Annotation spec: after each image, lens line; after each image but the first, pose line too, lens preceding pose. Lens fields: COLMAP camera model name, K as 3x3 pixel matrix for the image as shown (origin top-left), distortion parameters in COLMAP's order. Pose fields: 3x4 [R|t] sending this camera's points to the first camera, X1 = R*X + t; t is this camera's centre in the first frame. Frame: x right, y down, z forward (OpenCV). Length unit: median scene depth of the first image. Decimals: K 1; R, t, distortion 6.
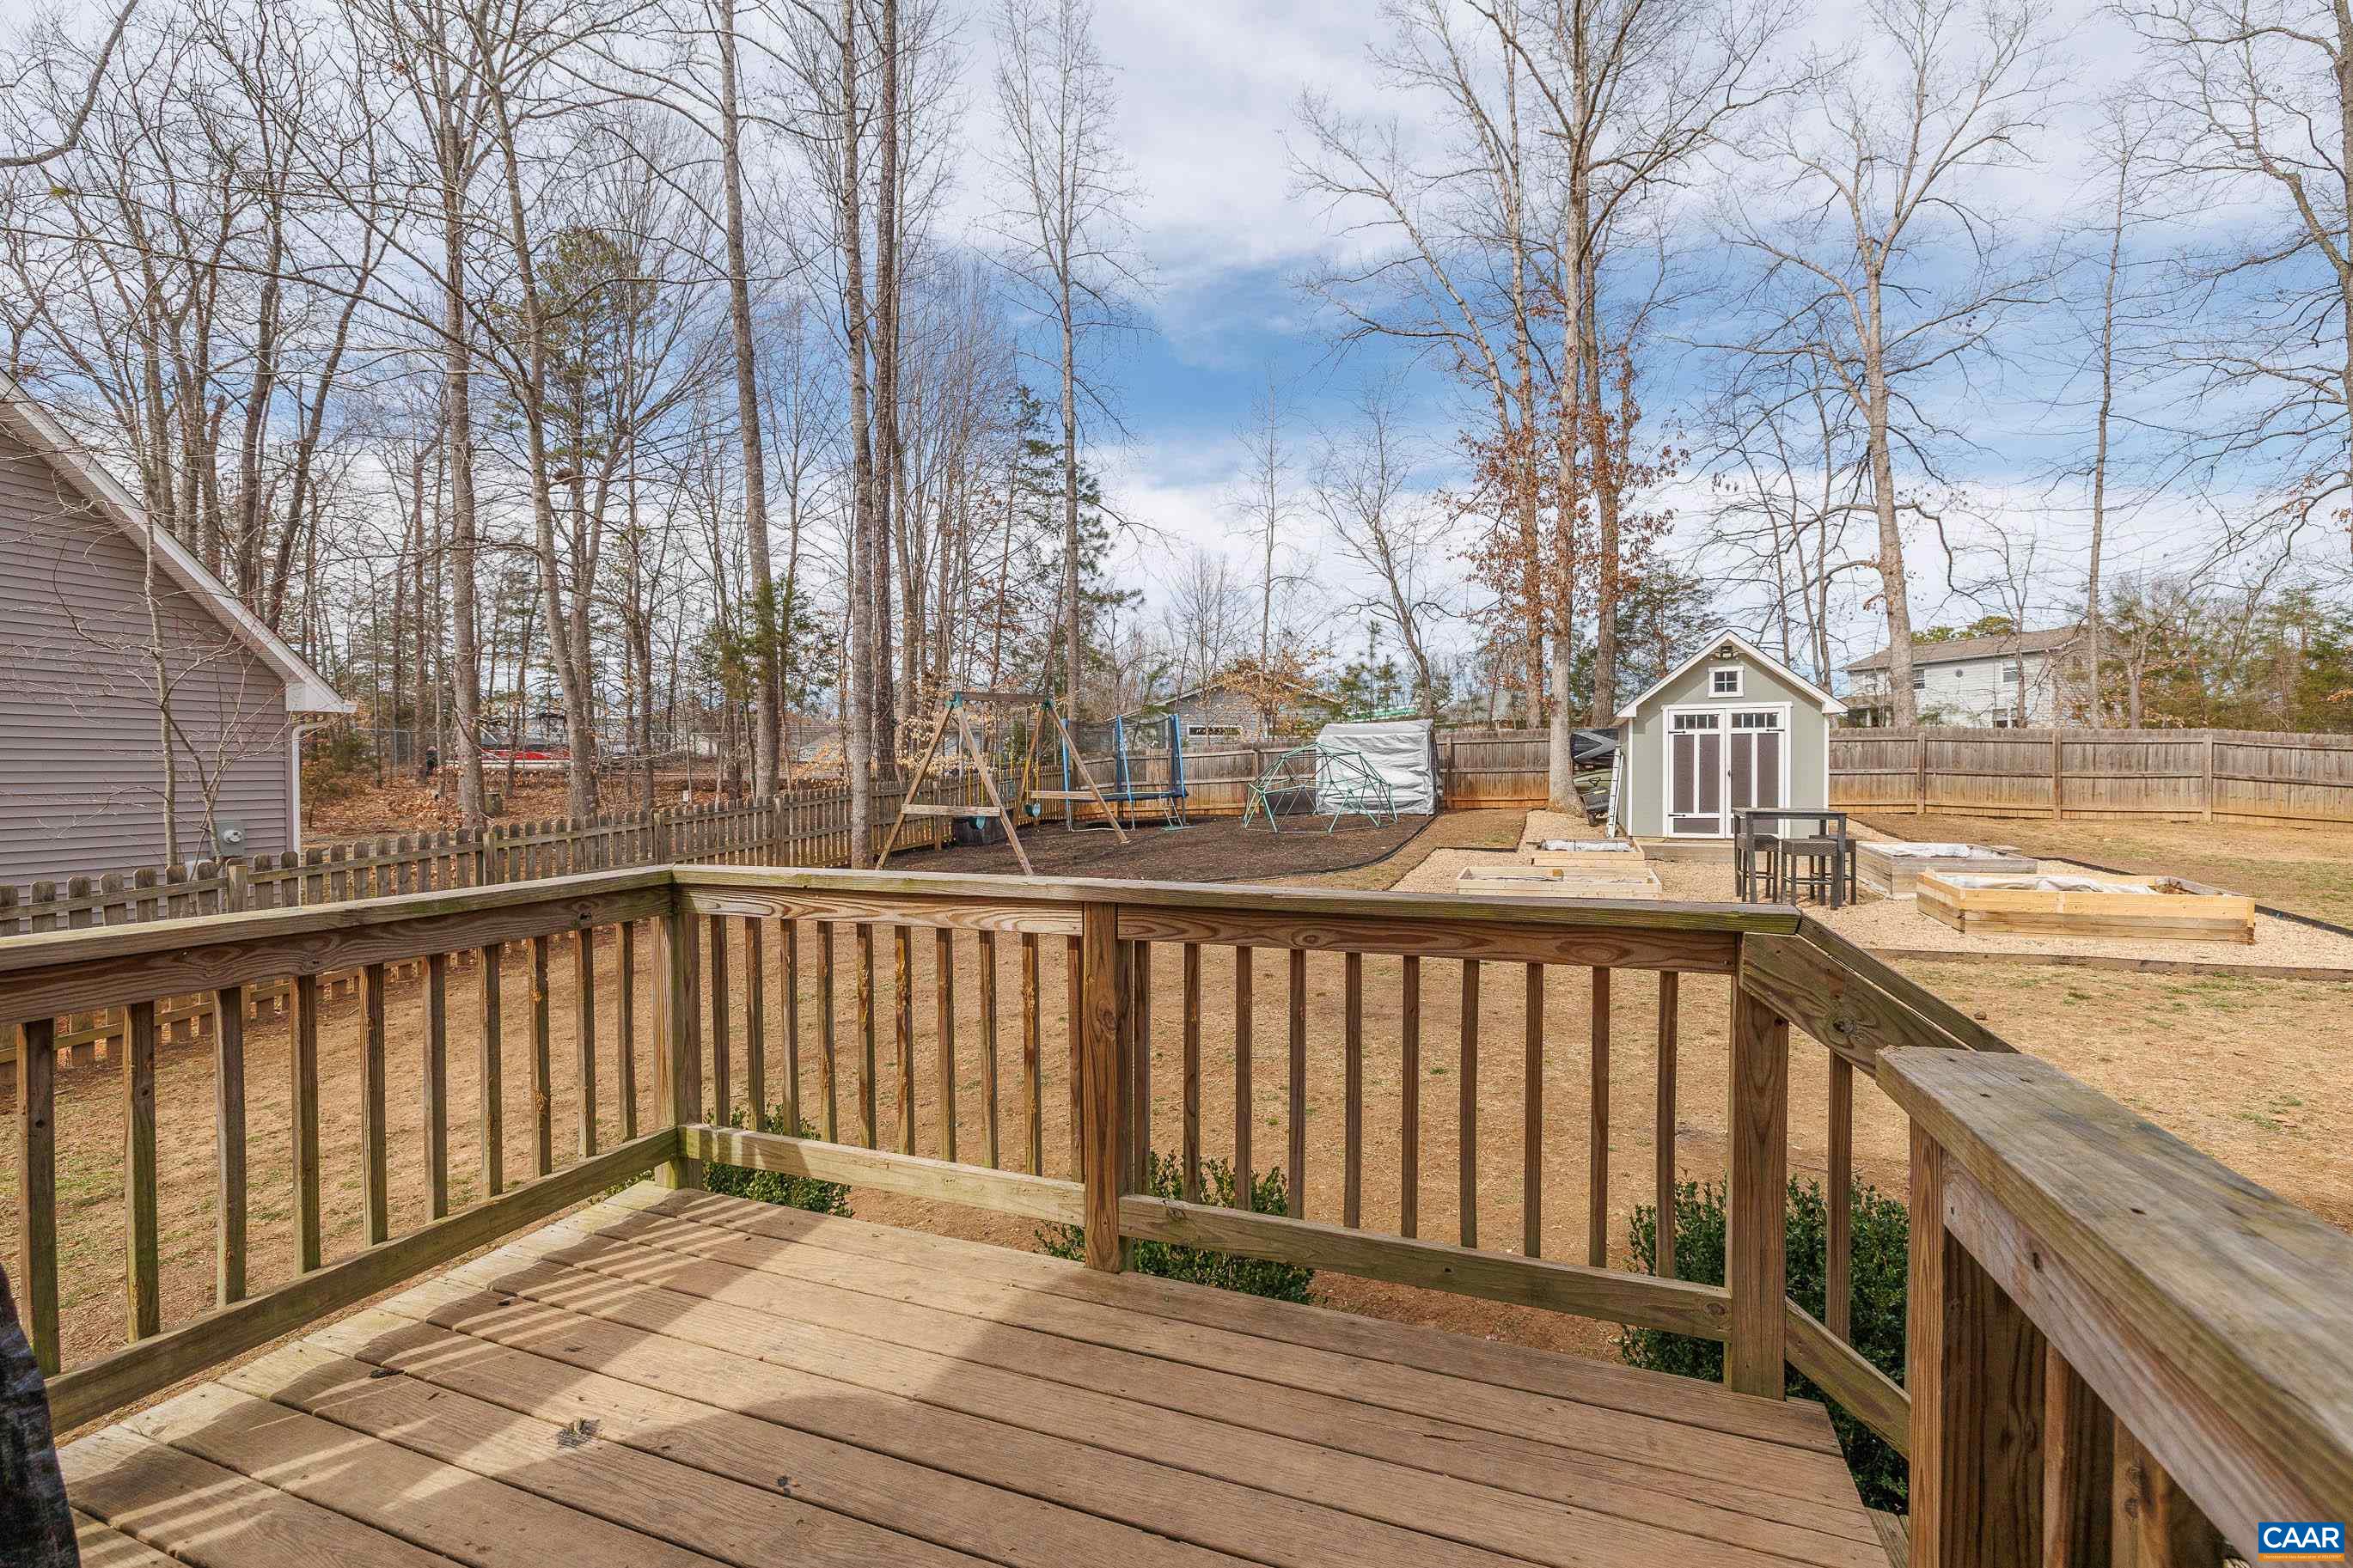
lens RADIAL K [[995.1, 0, 1180.5], [0, 995.1, 780.2], [0, 0, 1]] dist [0.000171, 0.000762]
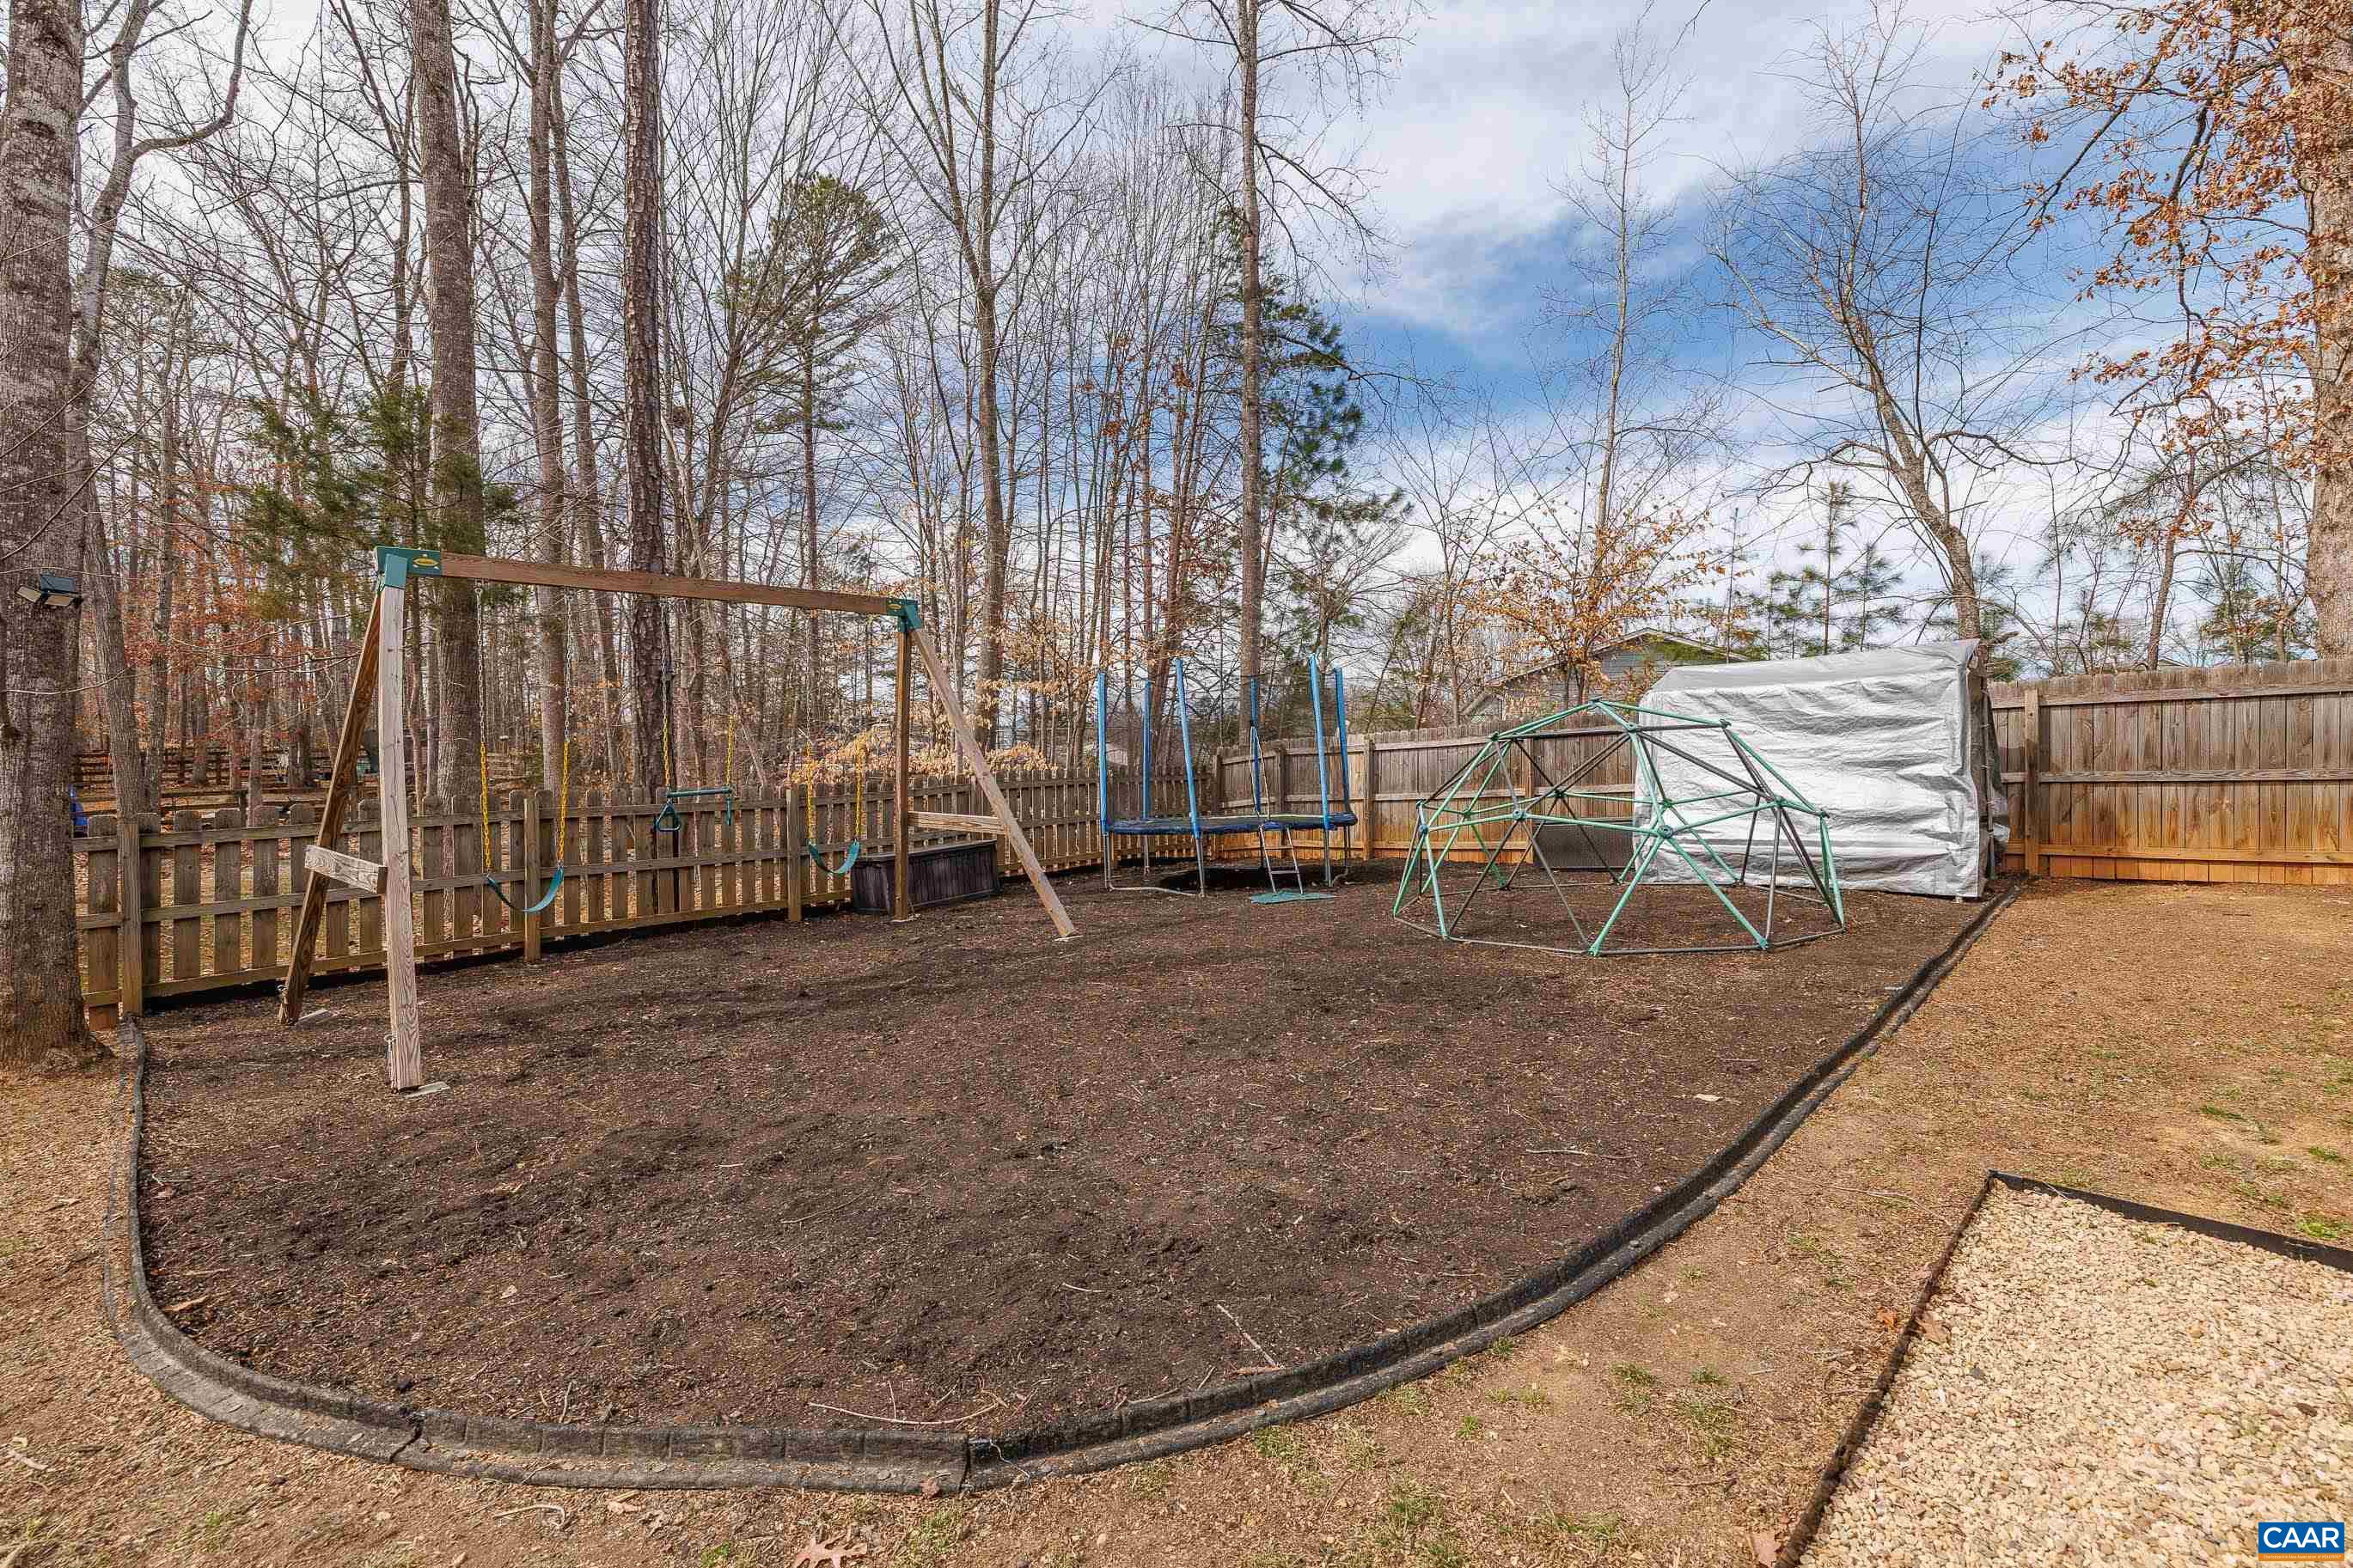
lens RADIAL K [[995.1, 0, 1174.6], [0, 995.1, 782.0], [0, 0, 1]] dist [0.000171, 0.000762]
pose [[0.907378, 0.007879, -0.420242, 0.157532], [-0.011090, 0.999925, -0.005198, -0.002304], [0.420169, 0.009377, 0.907397, 0.614642]]
